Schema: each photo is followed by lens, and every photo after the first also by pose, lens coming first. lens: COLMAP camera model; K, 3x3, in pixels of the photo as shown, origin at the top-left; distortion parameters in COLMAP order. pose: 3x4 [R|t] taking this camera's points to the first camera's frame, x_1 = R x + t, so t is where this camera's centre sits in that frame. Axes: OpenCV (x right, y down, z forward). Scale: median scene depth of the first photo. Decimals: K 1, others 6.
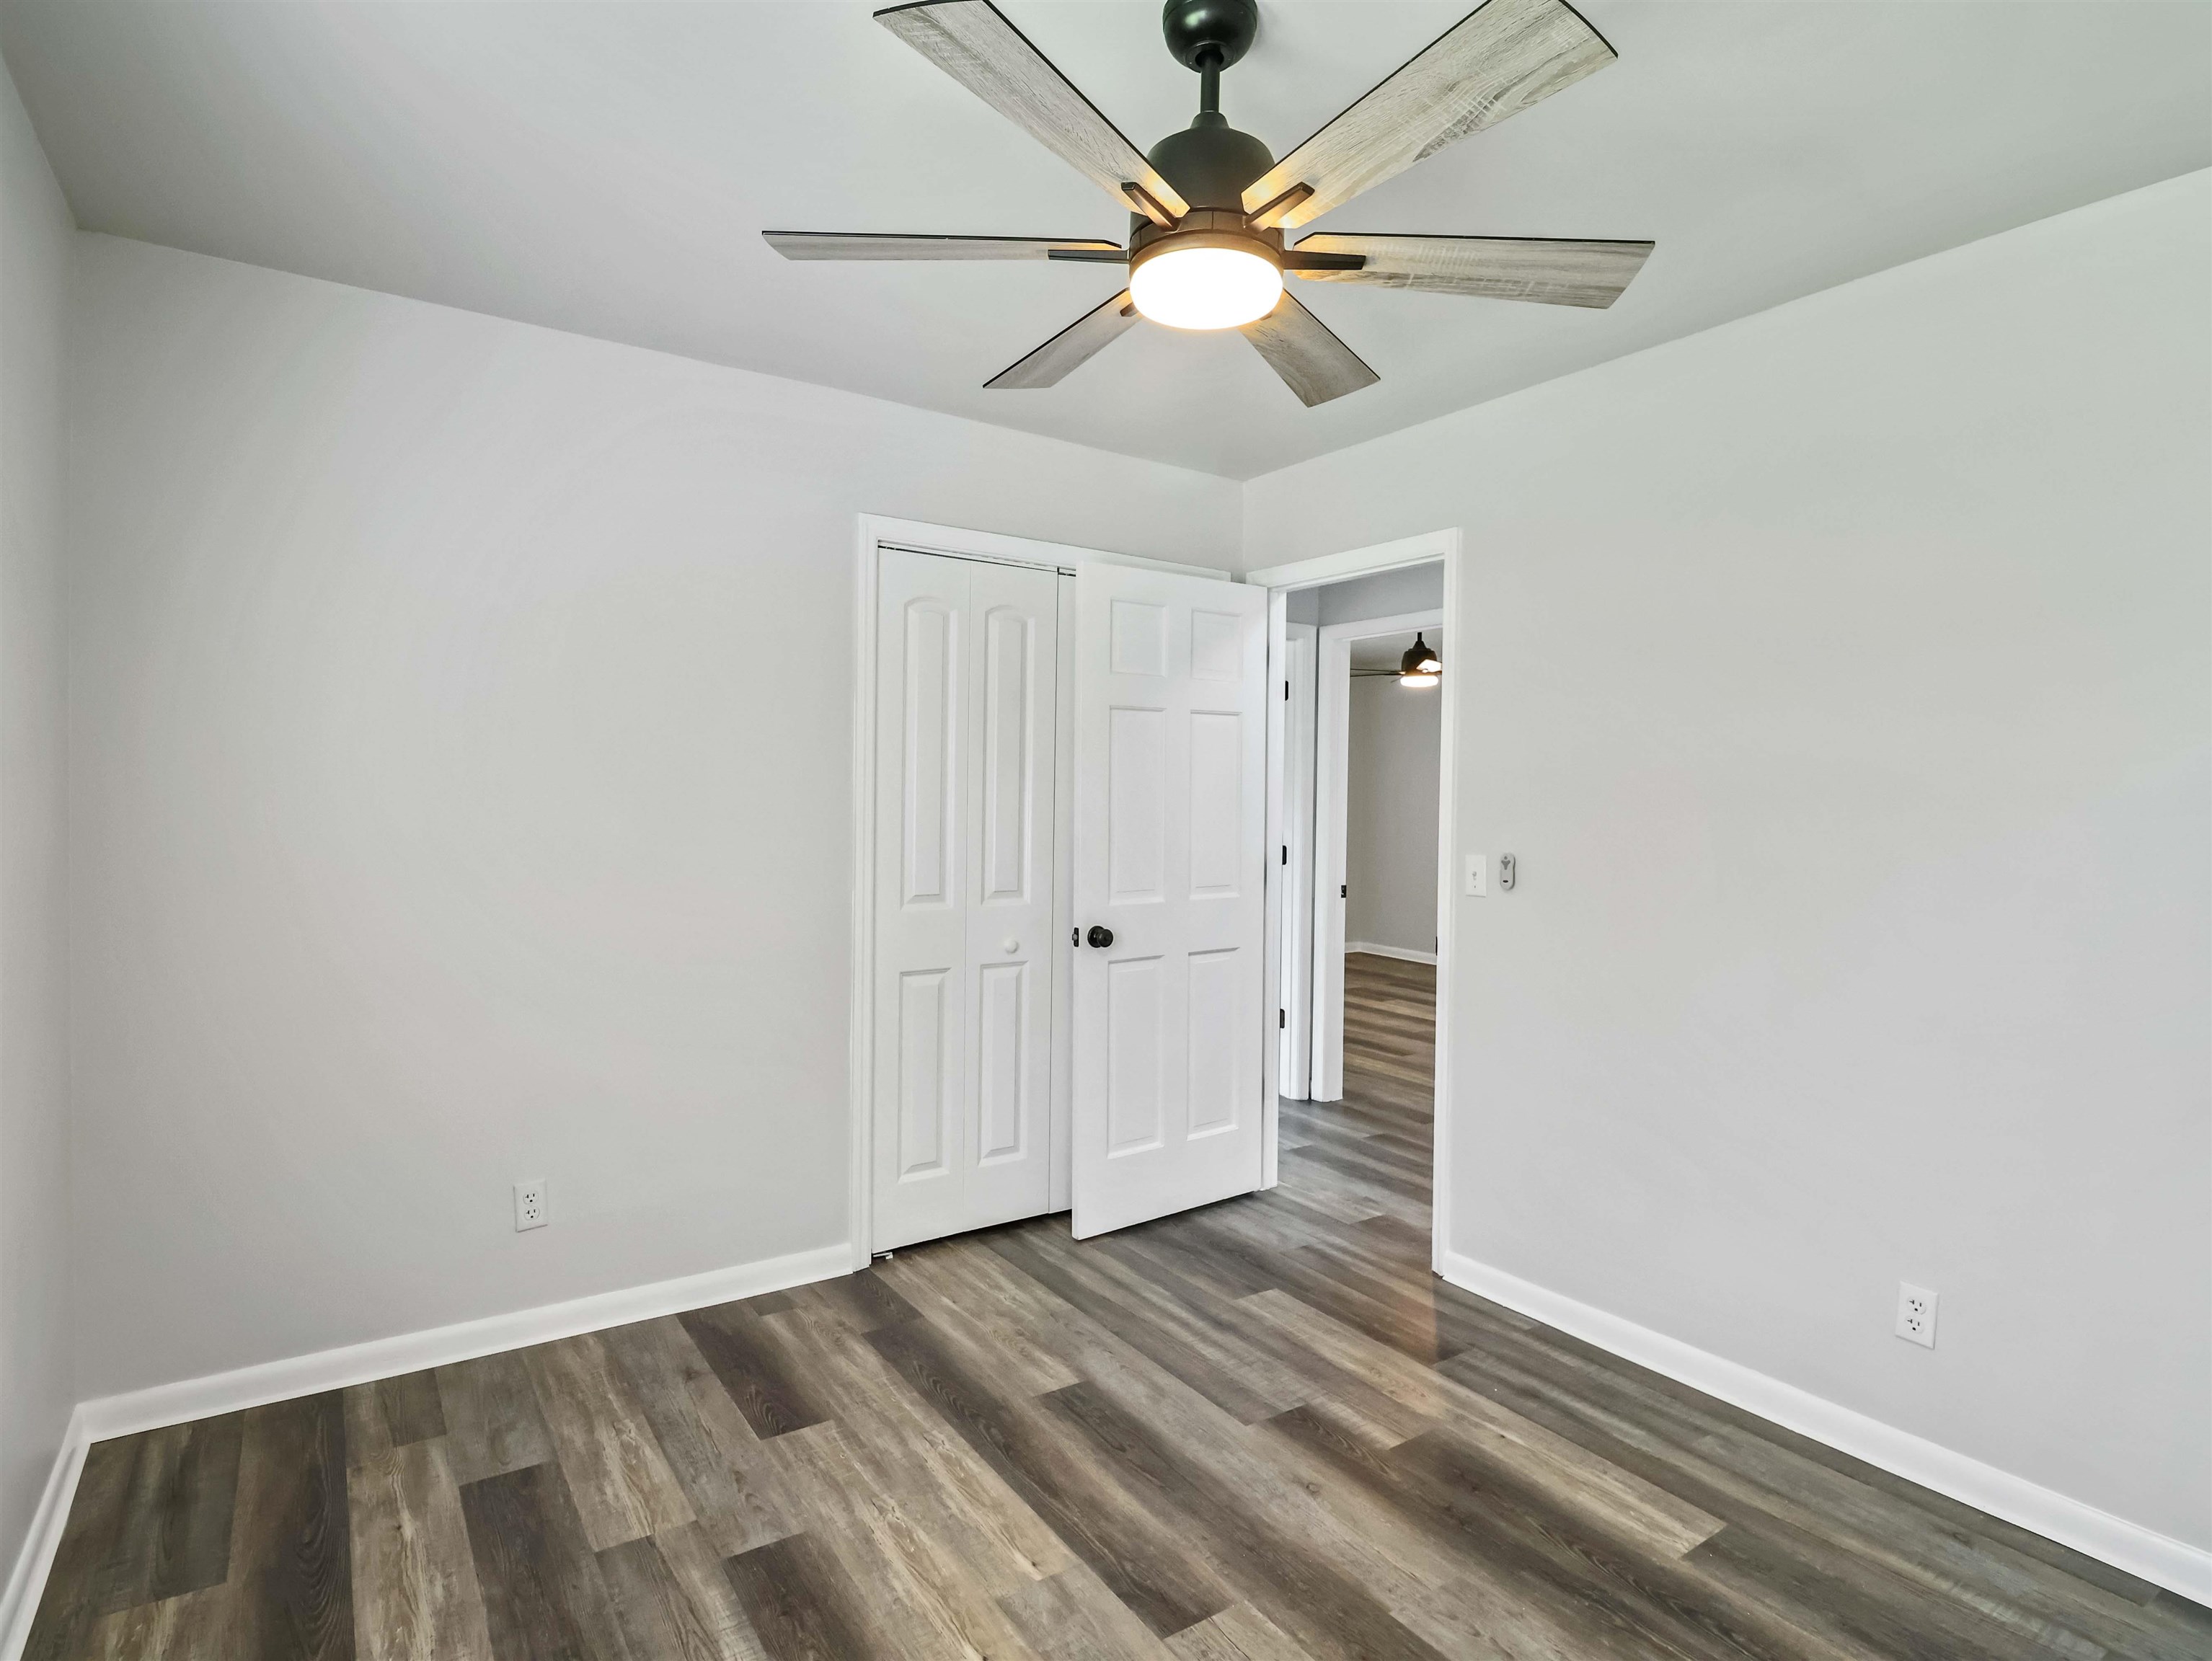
lens RADIAL K [[1179.7, 0, 1106.0], [0, 1179.7, 830.5], [0, 0, 1]] dist [-0.002268, -0.000998]
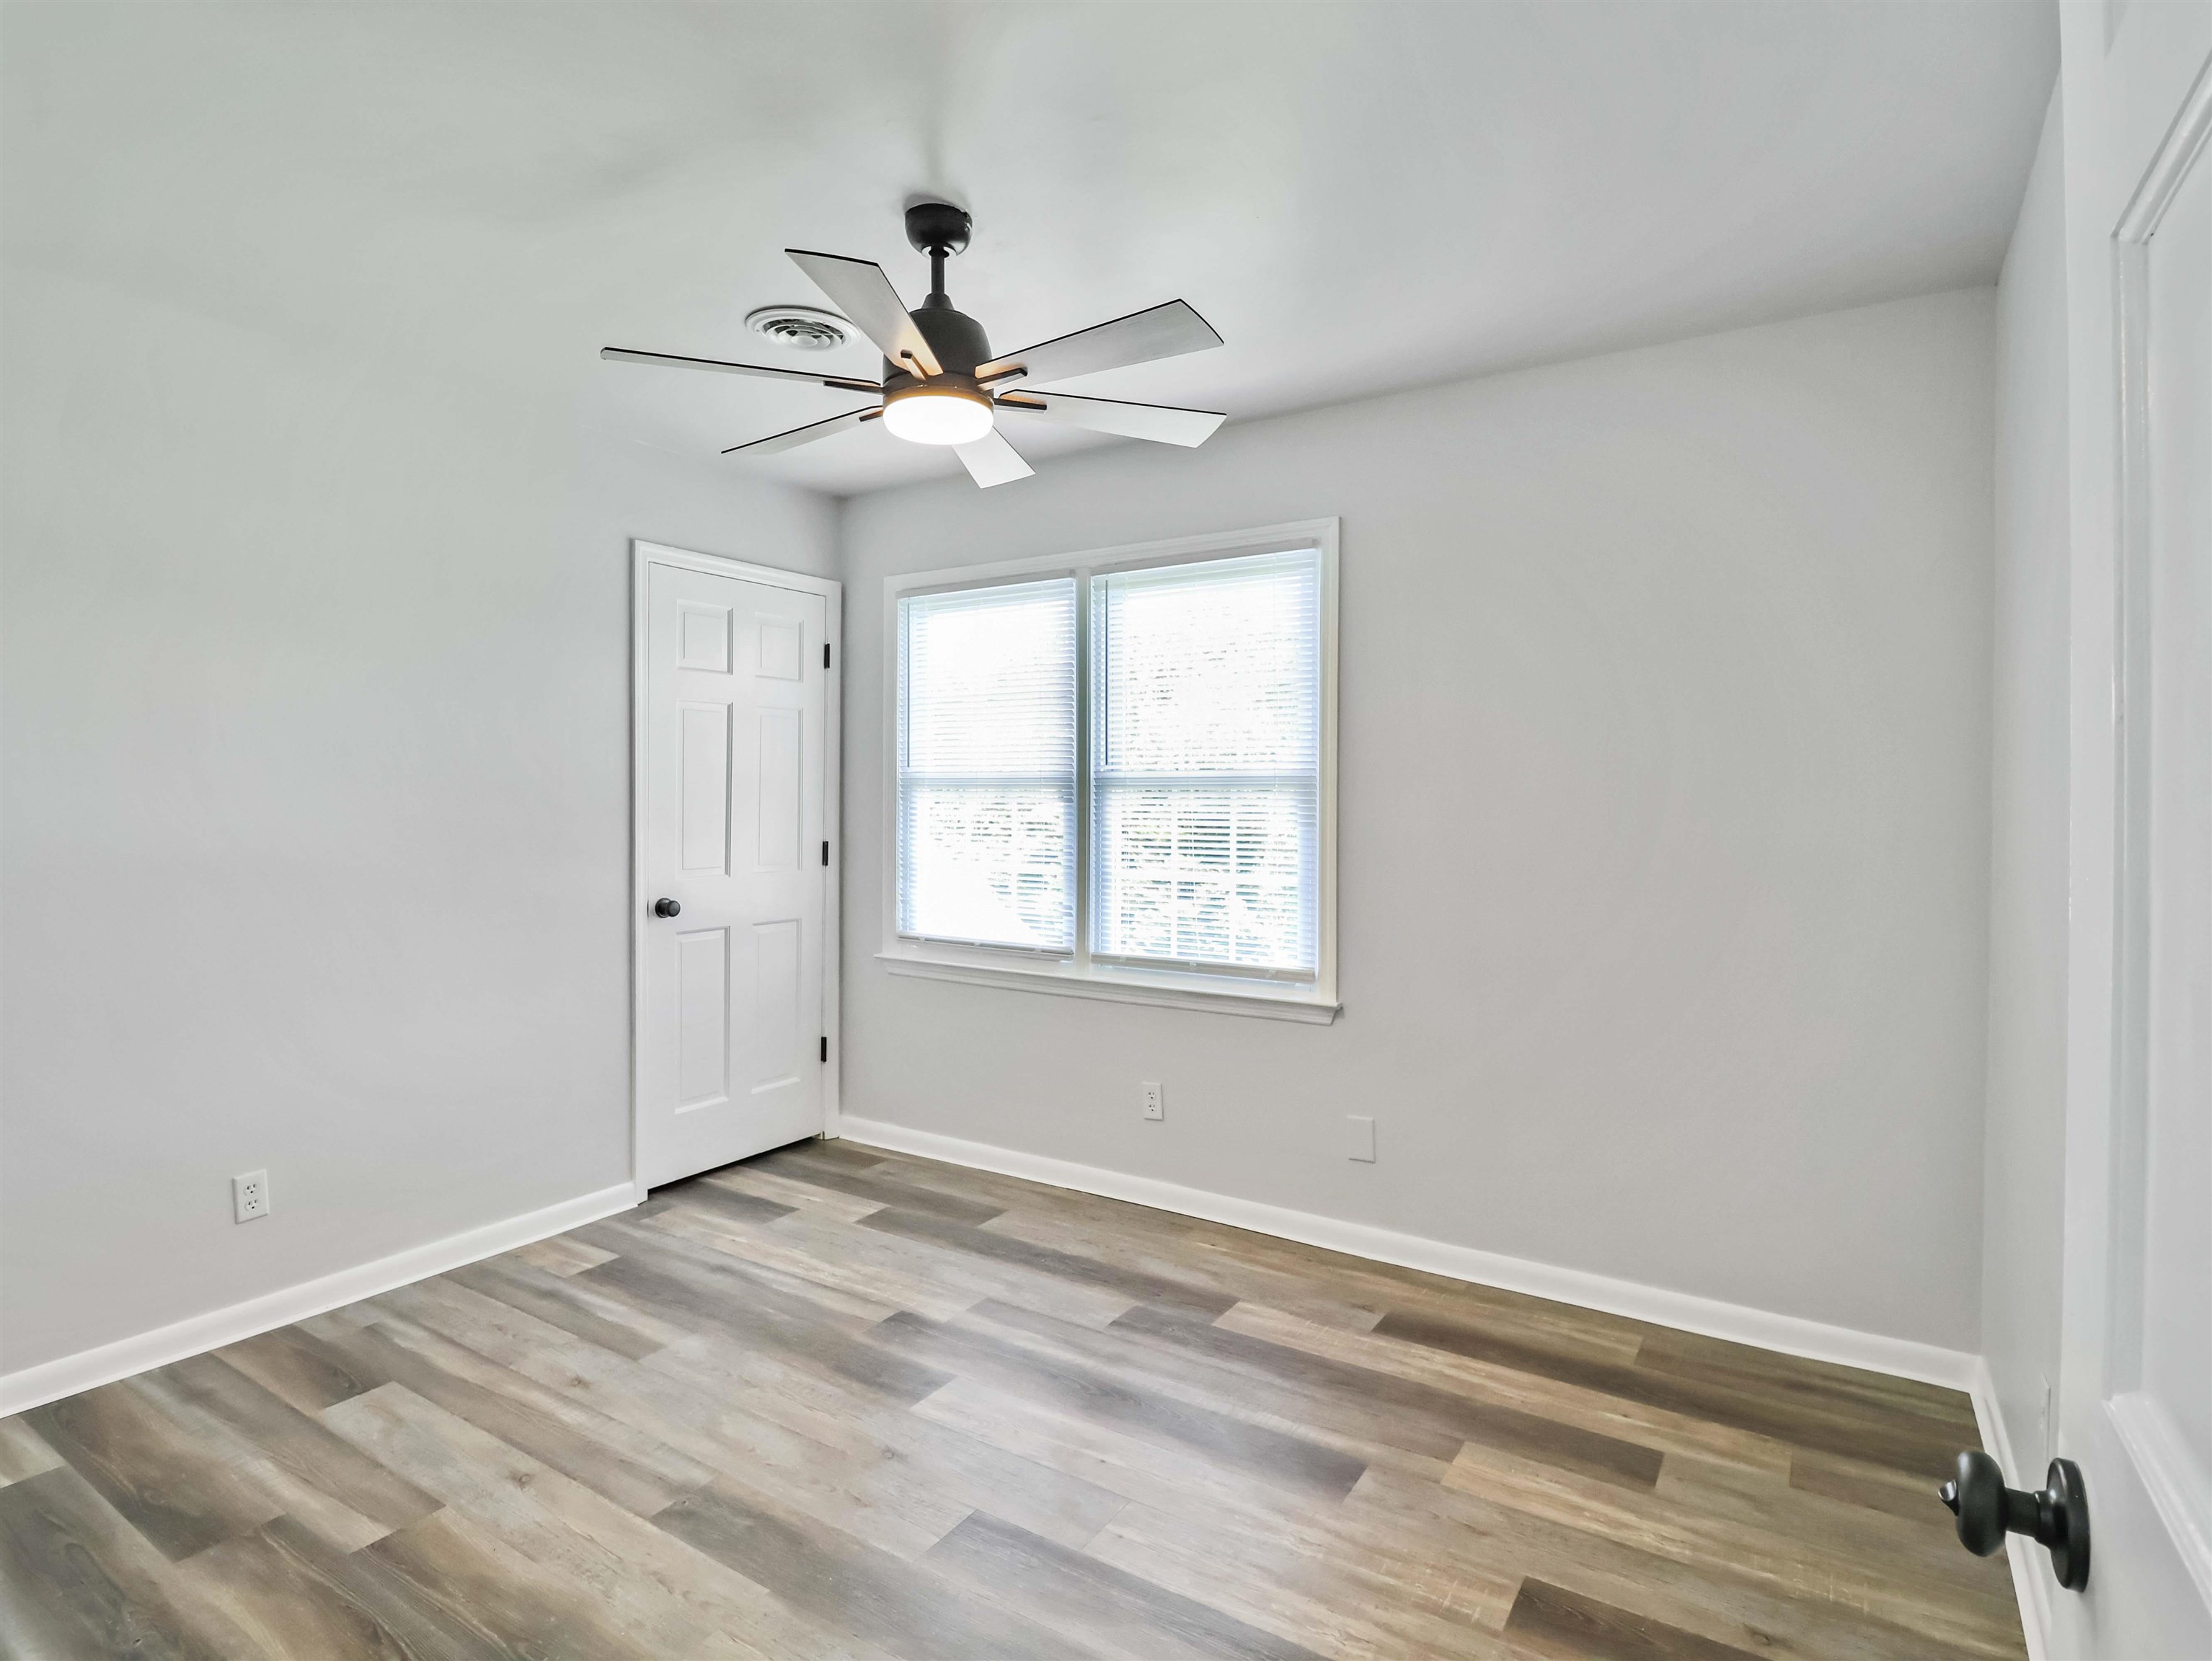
lens RADIAL K [[1179.7, 0, 1106.0], [0, 1179.7, 830.5], [0, 0, 1]] dist [-0.002268, -0.000998]
pose [[-0.922246, -0.006006, -0.386558, 0.327459], [-0.025984, 0.998581, 0.046478, -0.035110], [0.385730, 0.052909, -0.921093, 1.777780]]
